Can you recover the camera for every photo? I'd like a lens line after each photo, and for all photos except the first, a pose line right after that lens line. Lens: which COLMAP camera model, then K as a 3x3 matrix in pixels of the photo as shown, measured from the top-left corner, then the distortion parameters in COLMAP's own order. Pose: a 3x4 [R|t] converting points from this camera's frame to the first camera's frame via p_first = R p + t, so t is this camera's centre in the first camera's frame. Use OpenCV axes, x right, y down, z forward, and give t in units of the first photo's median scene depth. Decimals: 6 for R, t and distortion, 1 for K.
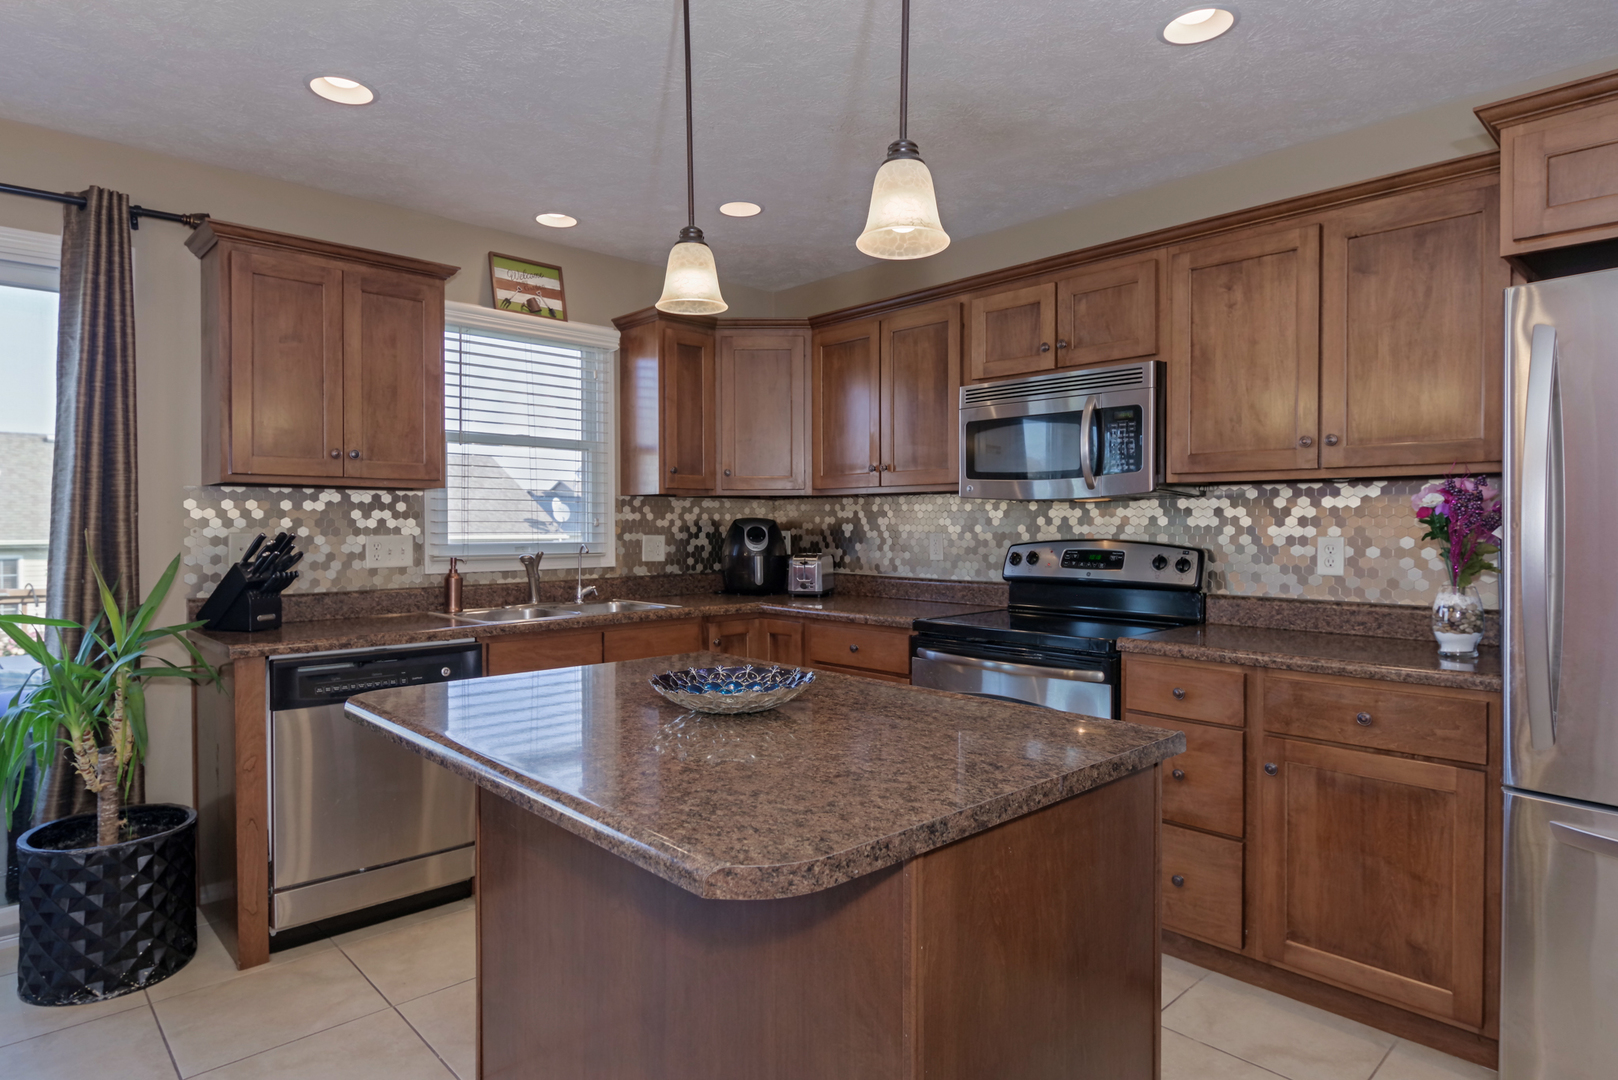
lens RADIAL K [[909.1, 0, 806.6], [0, 909.1, 531.6], [0, 0, 1]] dist [-0.001245, -0.002999]
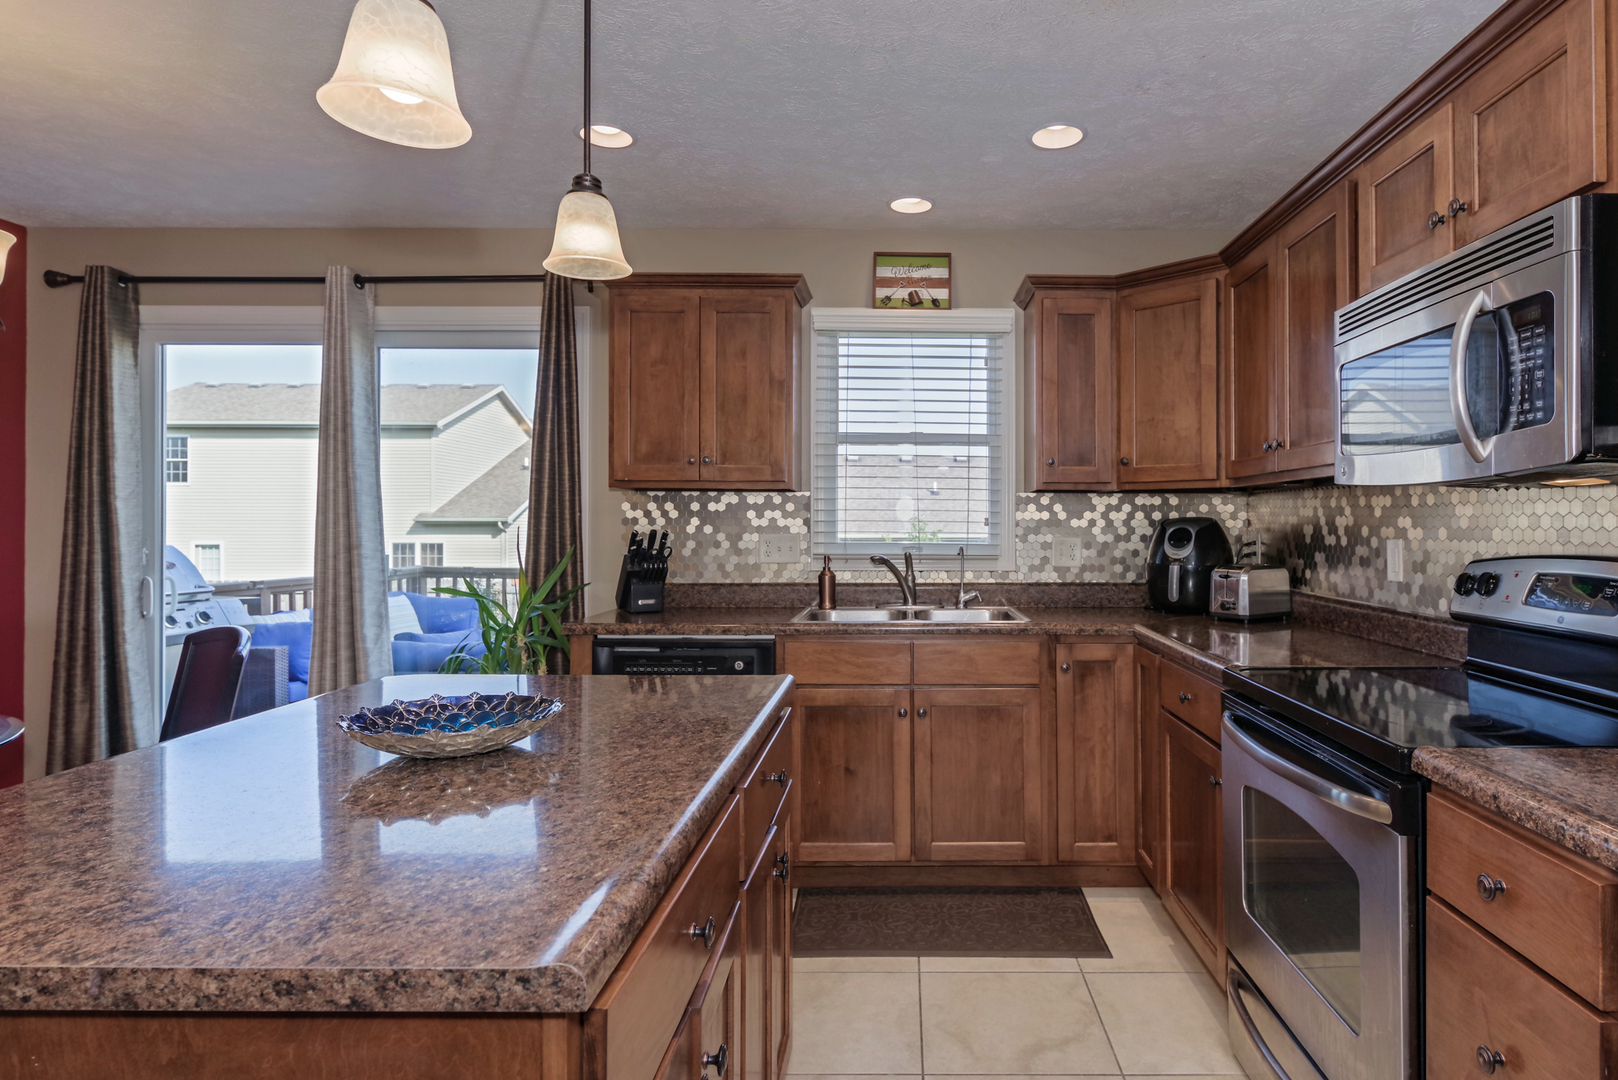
lens RADIAL K [[881.4, 0, 905.7], [0, 881.4, 523.7], [0, 0, 1]] dist [0.000706, -0.000453]
pose [[0.731213, 0.003967, -0.682138, 0.402775], [-0.009849, 0.999940, -0.004743, -0.004503], [0.682078, 0.010187, 0.731208, 0.369133]]
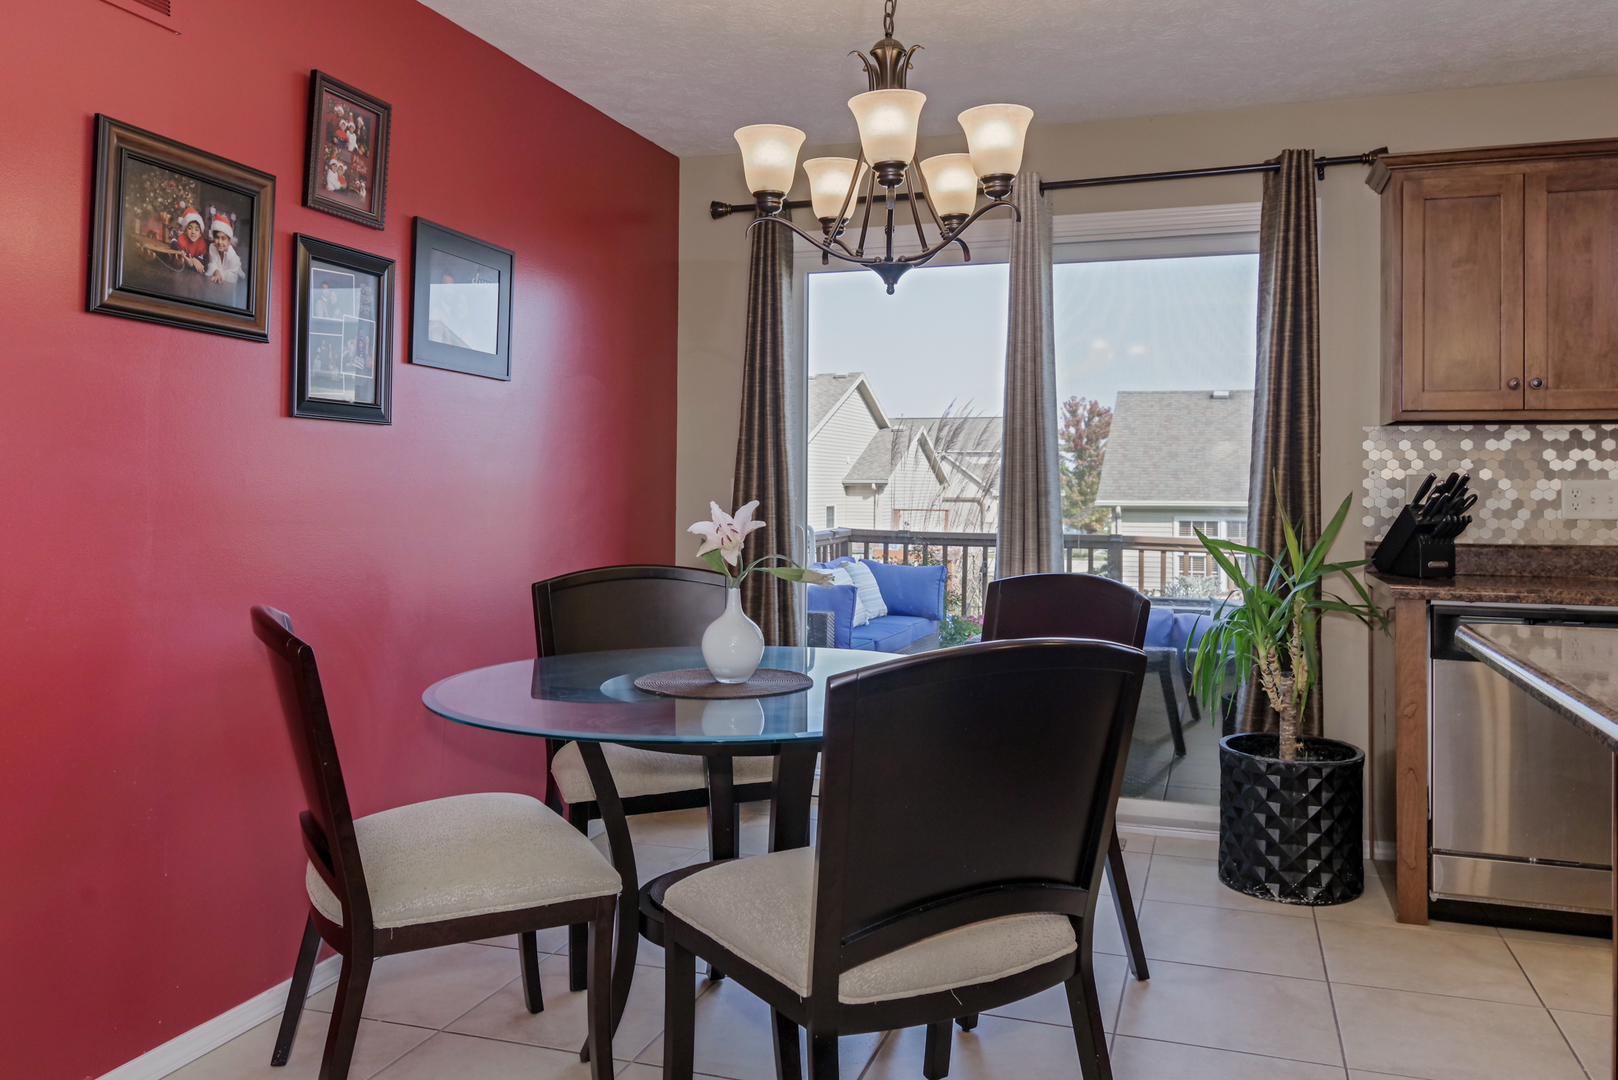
lens RADIAL K [[1214.3, 0, 810.2], [0, 1214.3, 472.9], [0, 0, 1]] dist [-0.002793, -0.004079]
pose [[0.469587, -0.005427, -0.882870, 0.188055], [-0.015193, 0.999783, -0.014226, 0.026492], [0.882756, 0.020093, 0.469403, -0.142469]]
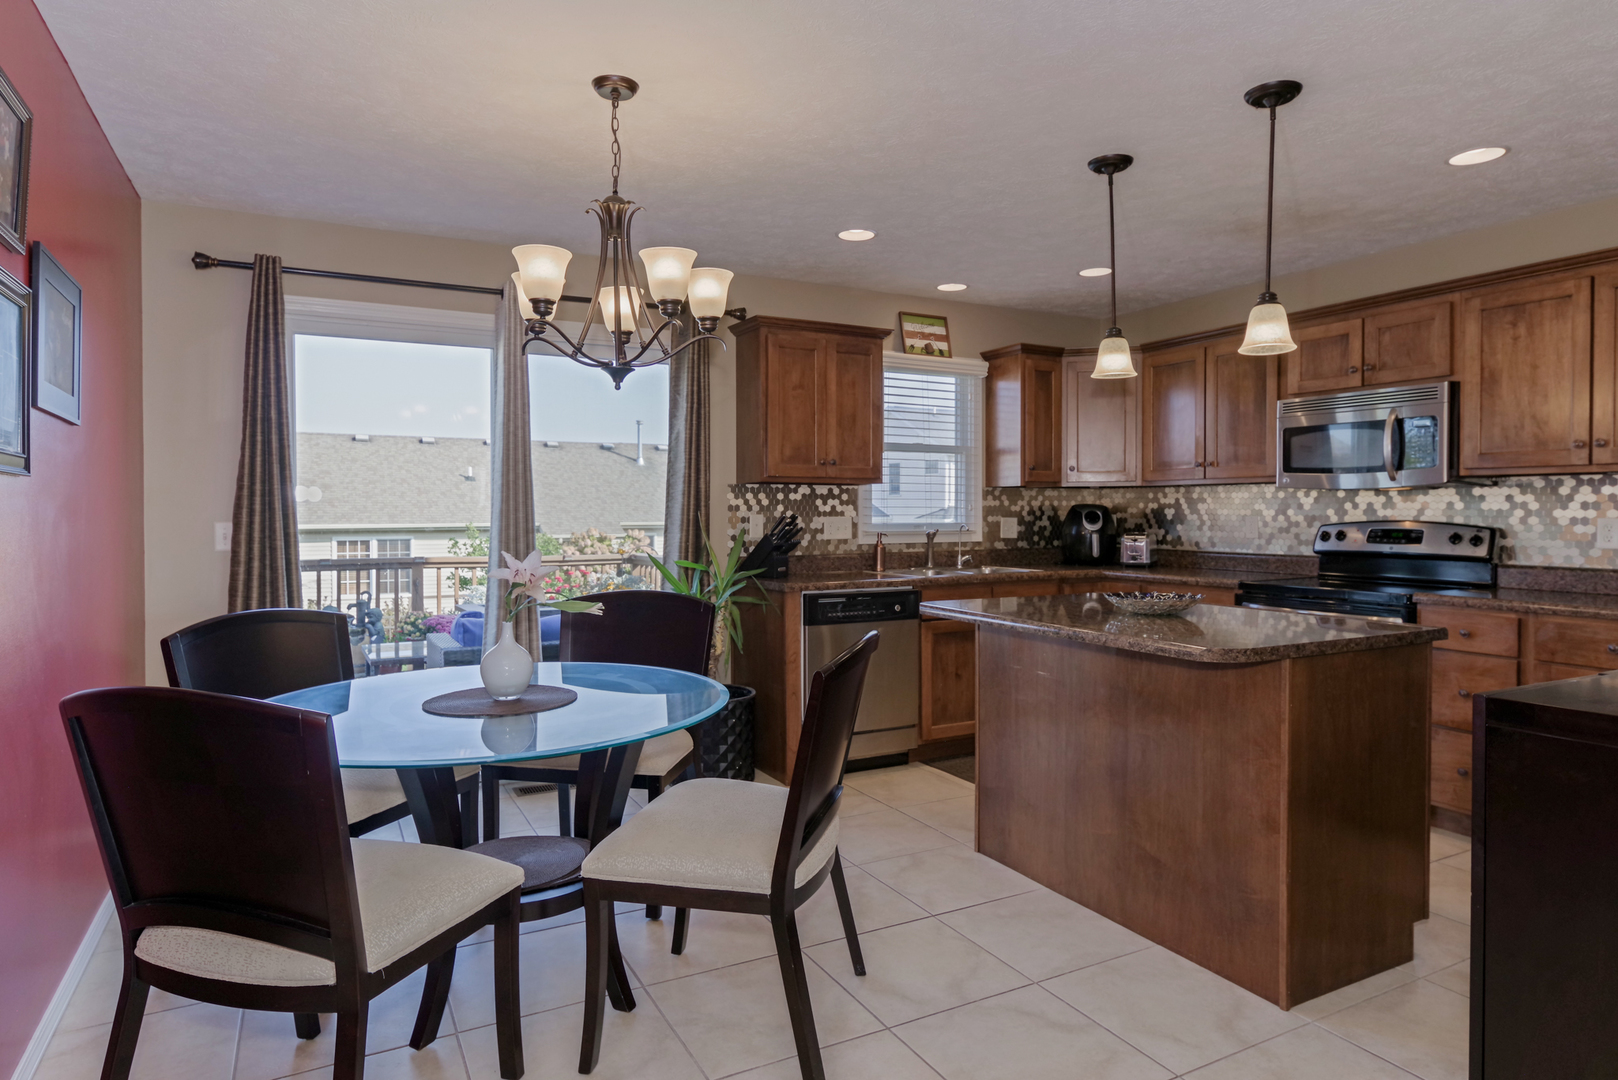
lens RADIAL K [[937.9, 0, 795.2], [0, 937.9, 522.5], [0, 0, 1]] dist [0.010208, -0.011706]
pose [[0.962832, 0.002991, -0.270084, -0.136371], [-0.001950, 0.999990, 0.004121, 0.008060], [0.270094, -0.003441, 0.962828, -0.489049]]
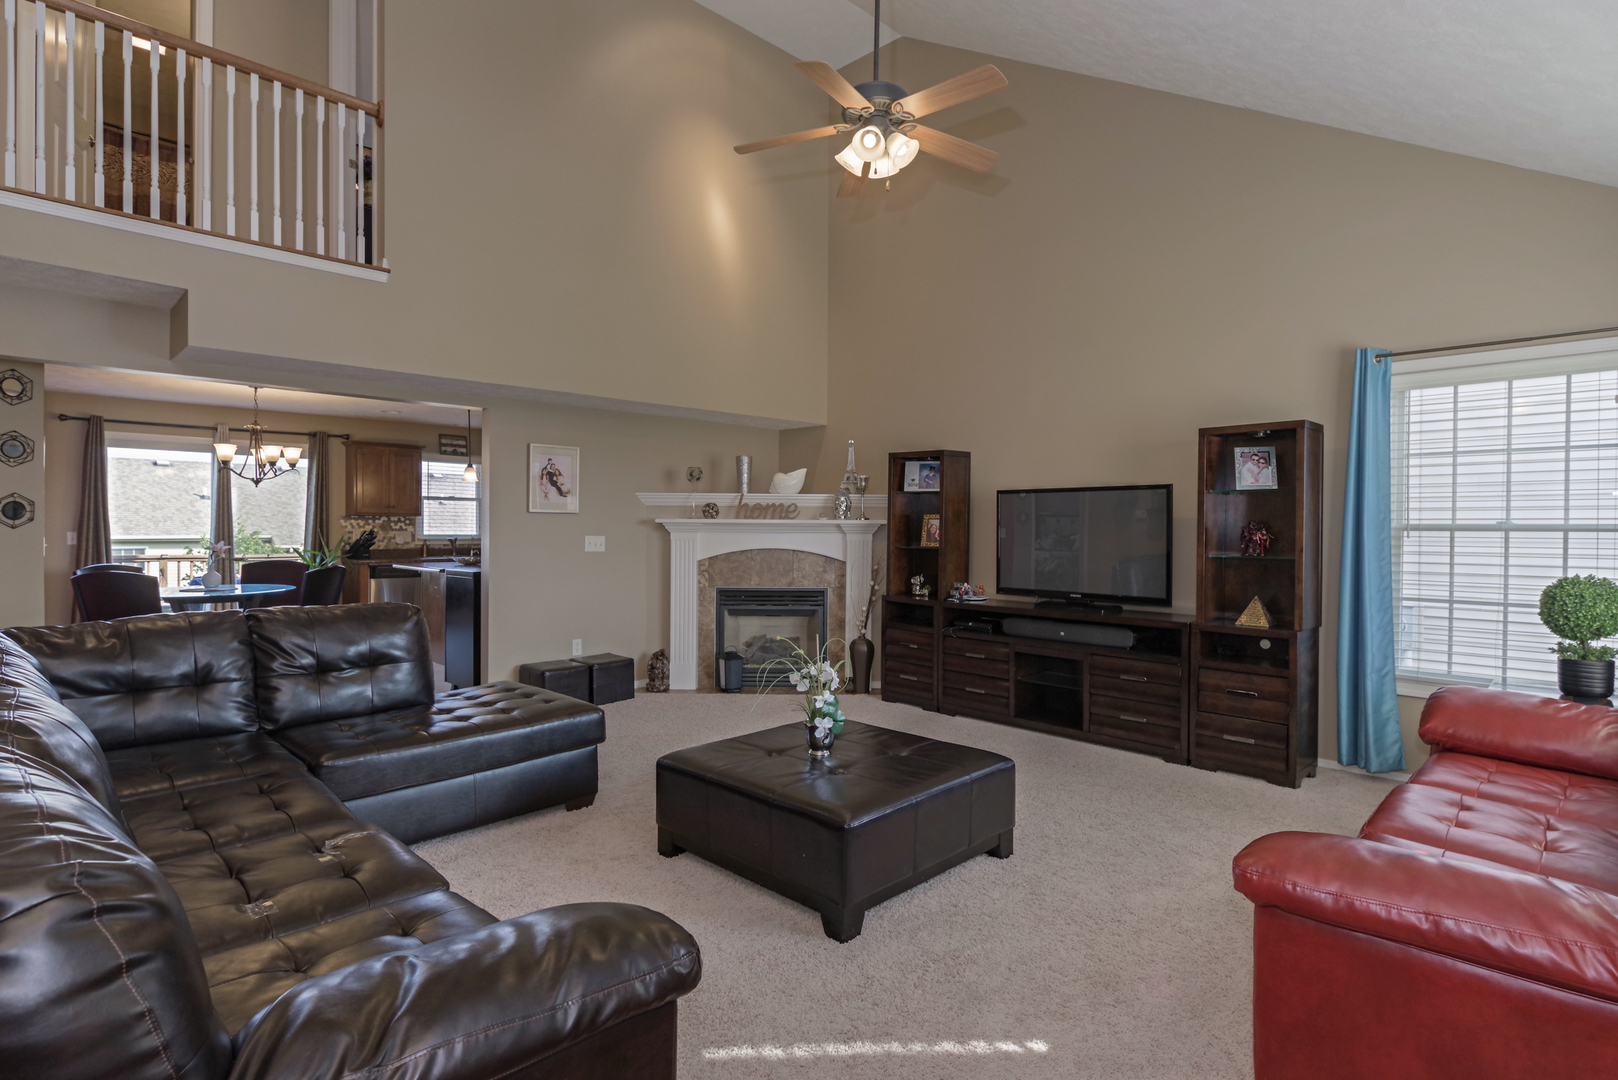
lens RADIAL K [[834.8, 0, 810.7], [0, 834.8, 532.9], [0, 0, 1]] dist [0.000140, -0.000792]
pose [[0.999793, 0.007092, 0.019073, 0.927249], [-0.007033, 0.999970, -0.003127, 0.009713], [-0.019094, 0.002992, 0.999813, -1.983343]]
